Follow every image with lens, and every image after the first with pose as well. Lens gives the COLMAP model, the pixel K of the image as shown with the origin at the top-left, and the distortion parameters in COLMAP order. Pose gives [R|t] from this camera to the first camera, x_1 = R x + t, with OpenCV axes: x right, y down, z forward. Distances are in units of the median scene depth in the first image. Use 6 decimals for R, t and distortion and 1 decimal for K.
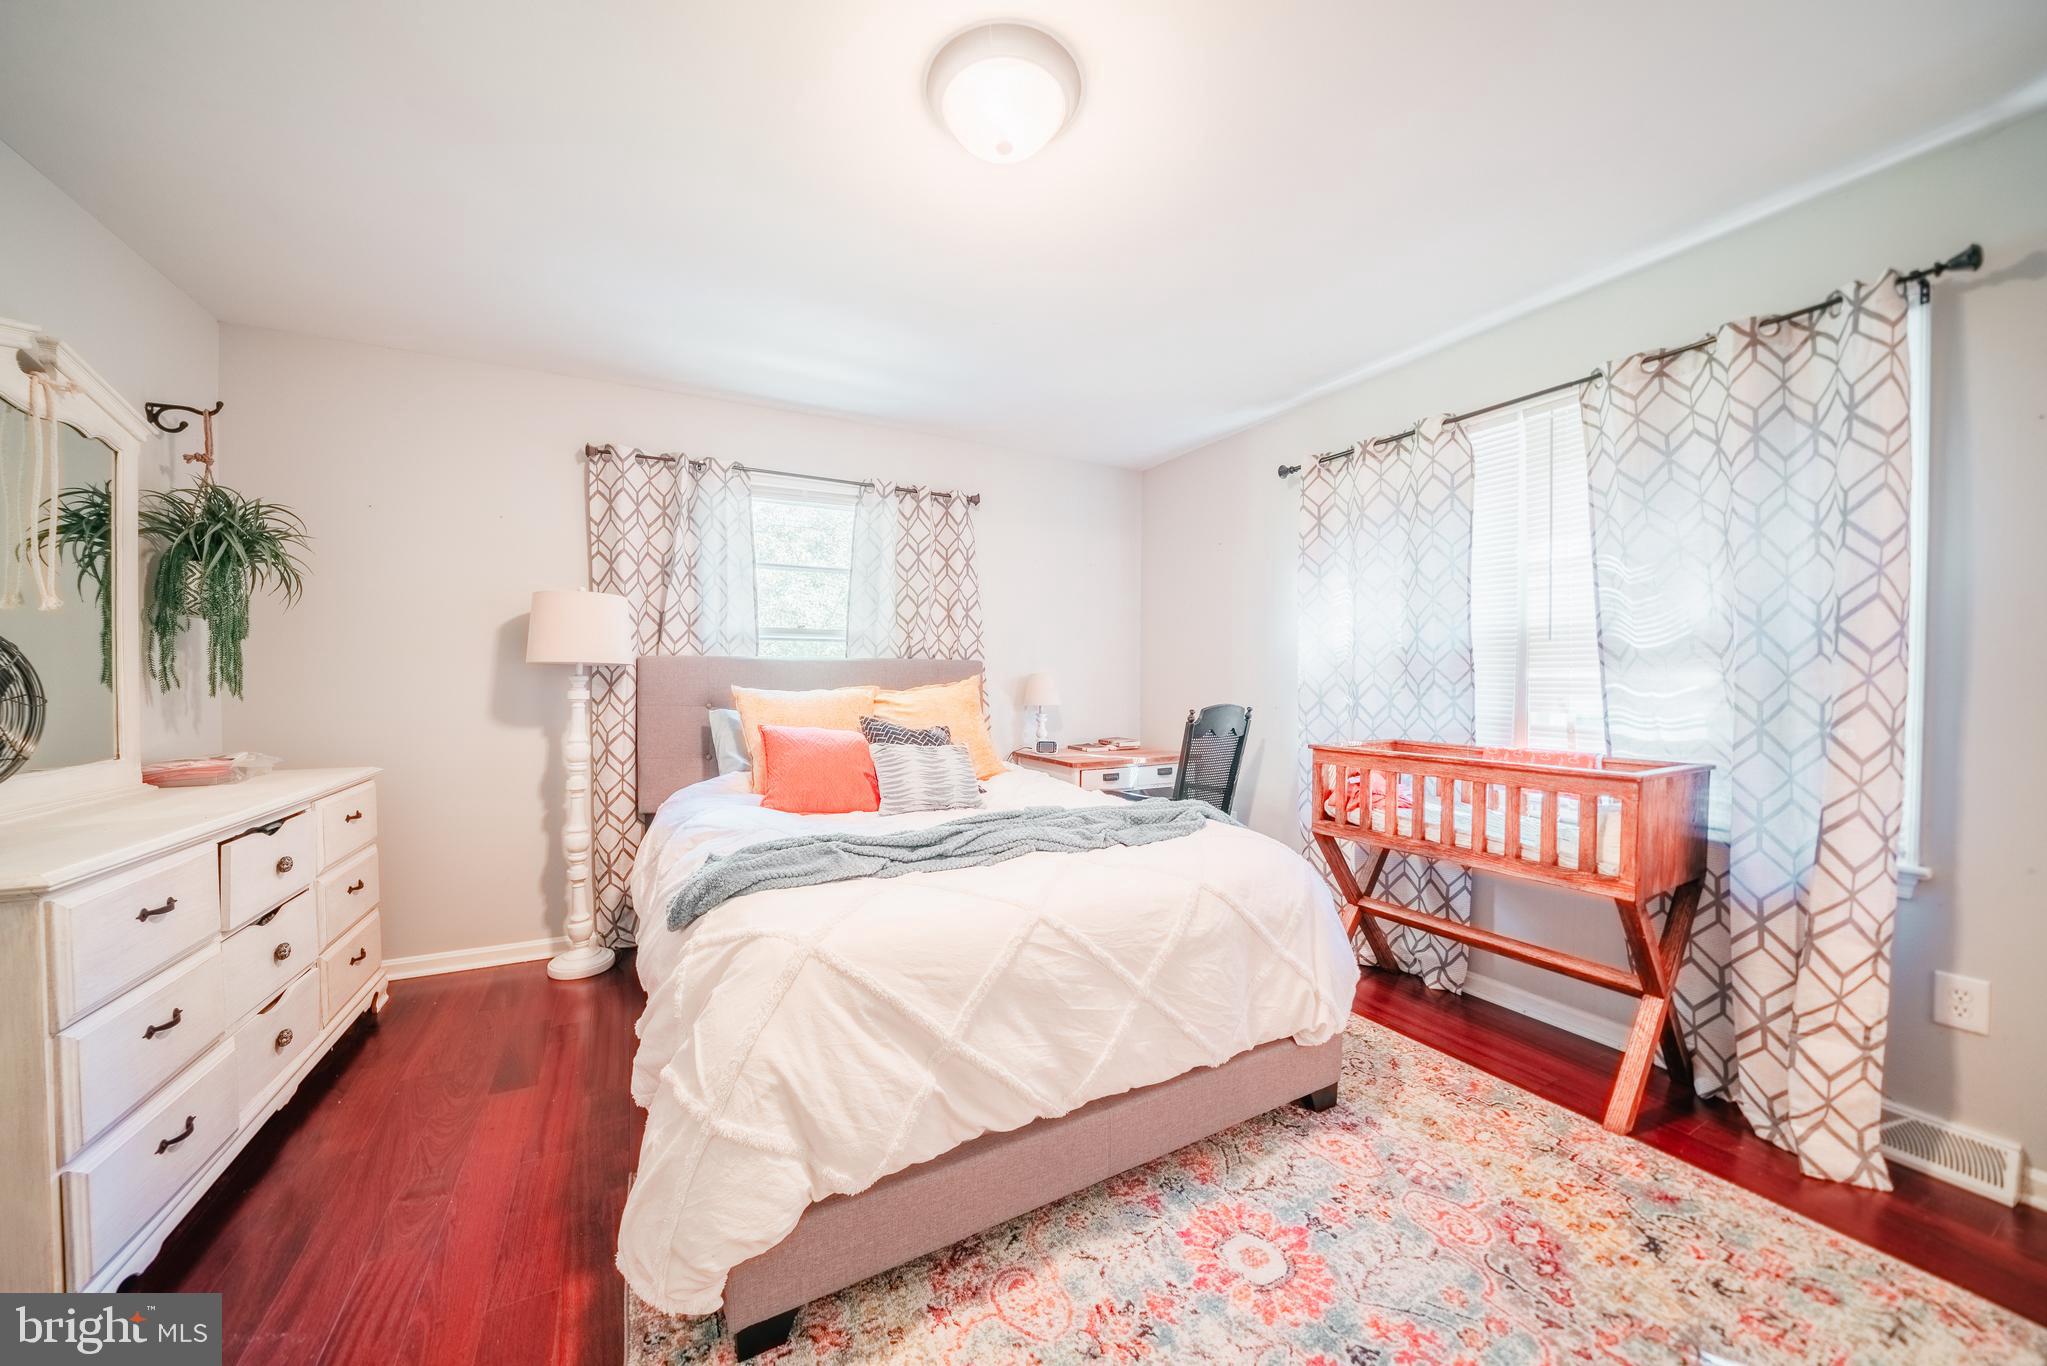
lens RADIAL K [[708.4, 0, 1000.8], [0, 708.4, 684.7], [0, 0, 1]] dist [-0.019913, -0.000207]
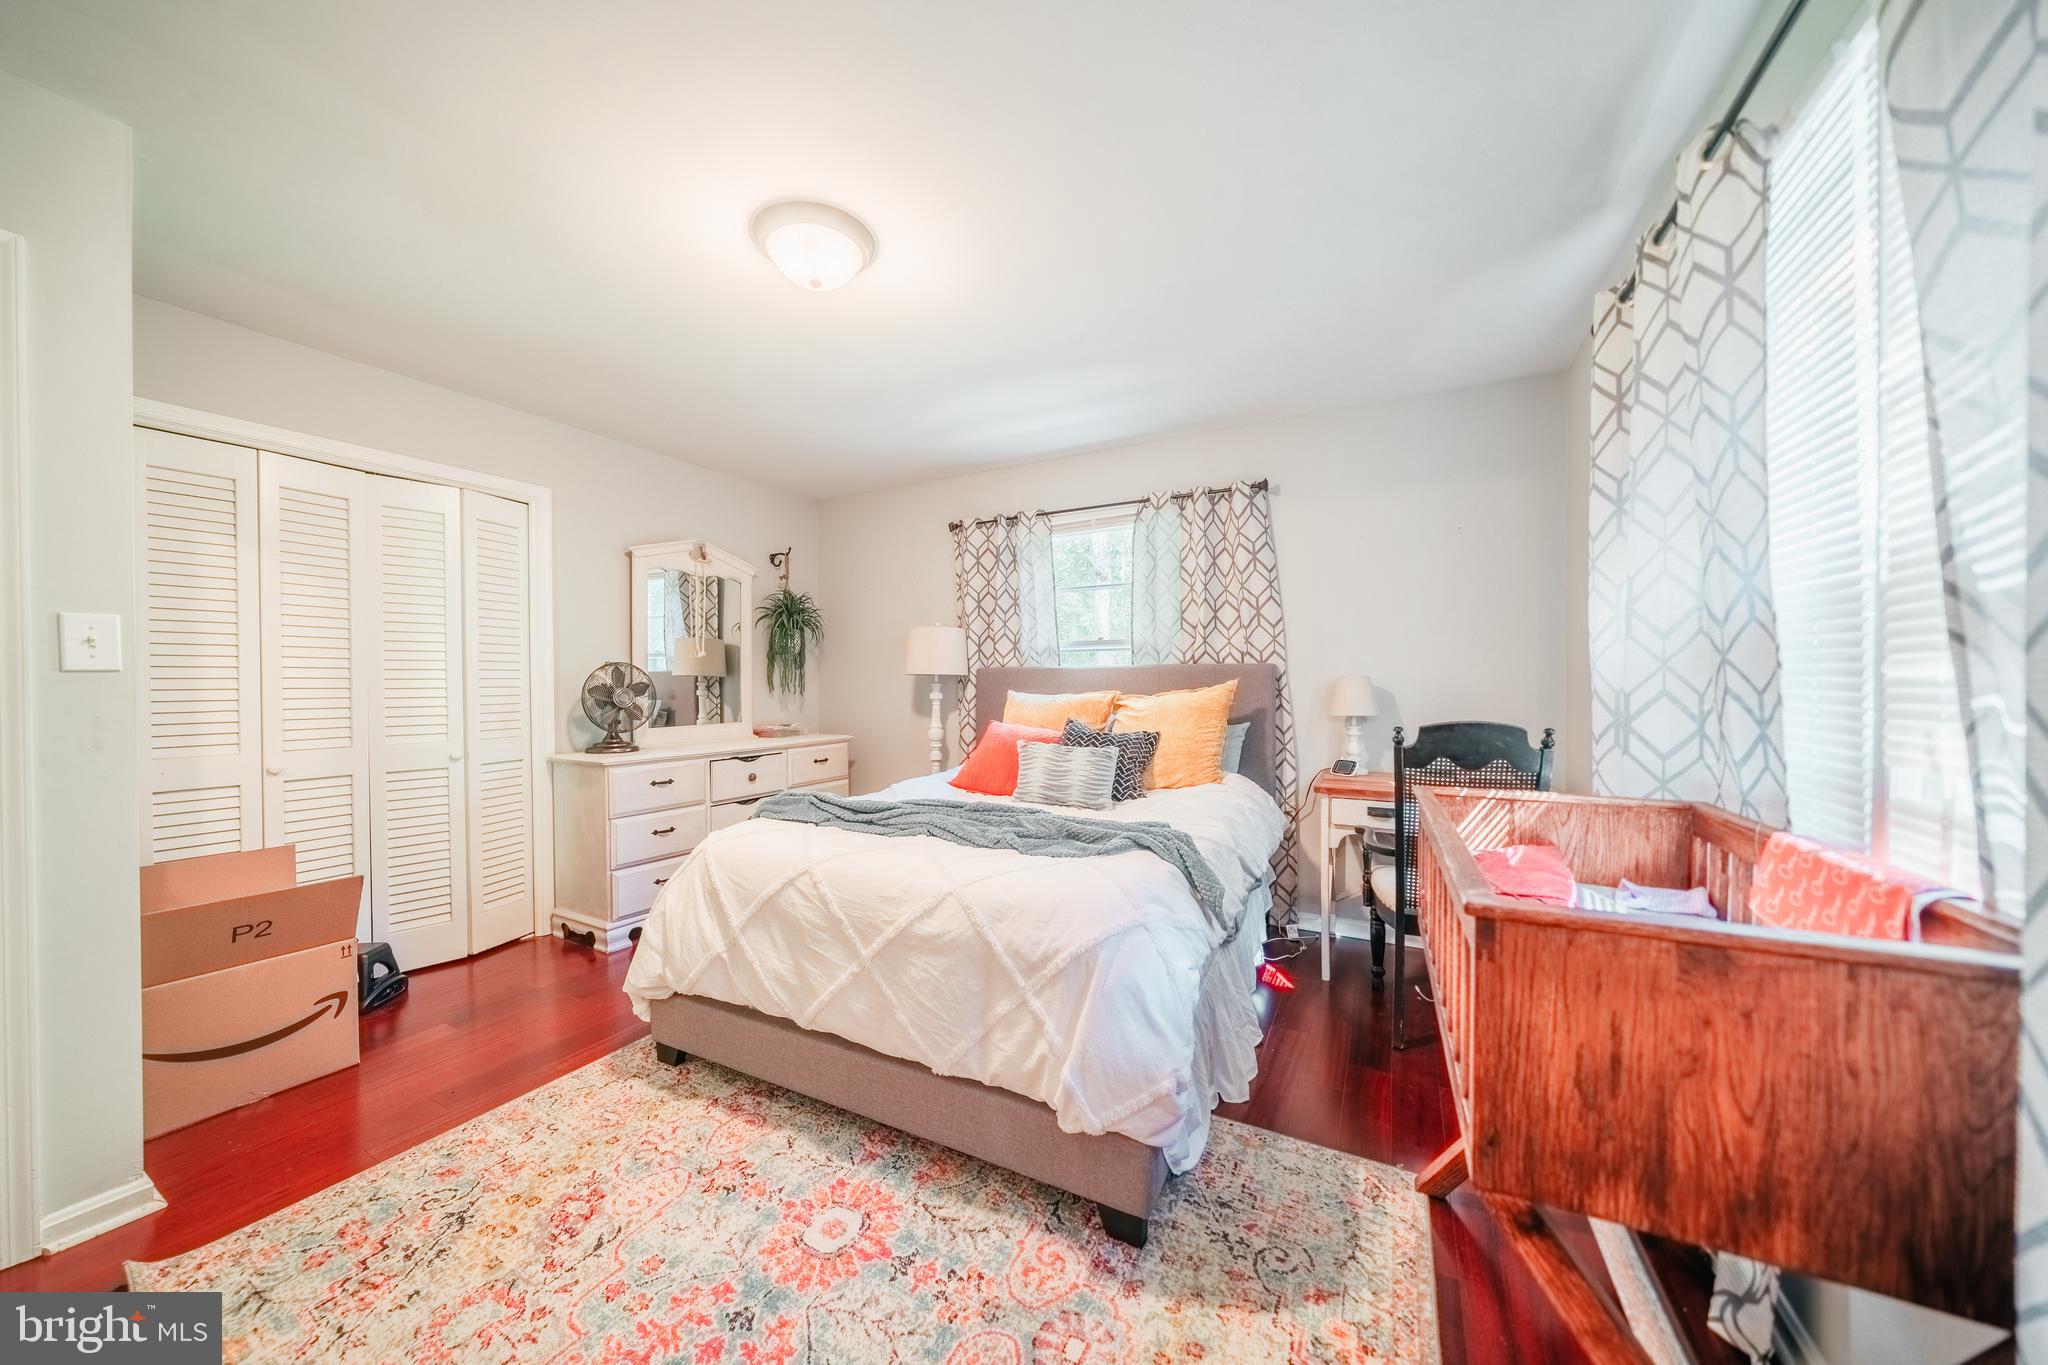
lens RADIAL K [[707.3, 0, 1024.0], [0, 707.3, 682.5], [0, 0, 1]] dist [-0.007211, 0.000028]
pose [[0.552241, -0.004992, -0.833669, 1.124541], [-0.002716, 0.999966, -0.007787, -0.003962], [0.833680, 0.006564, 0.552209, 0.508018]]
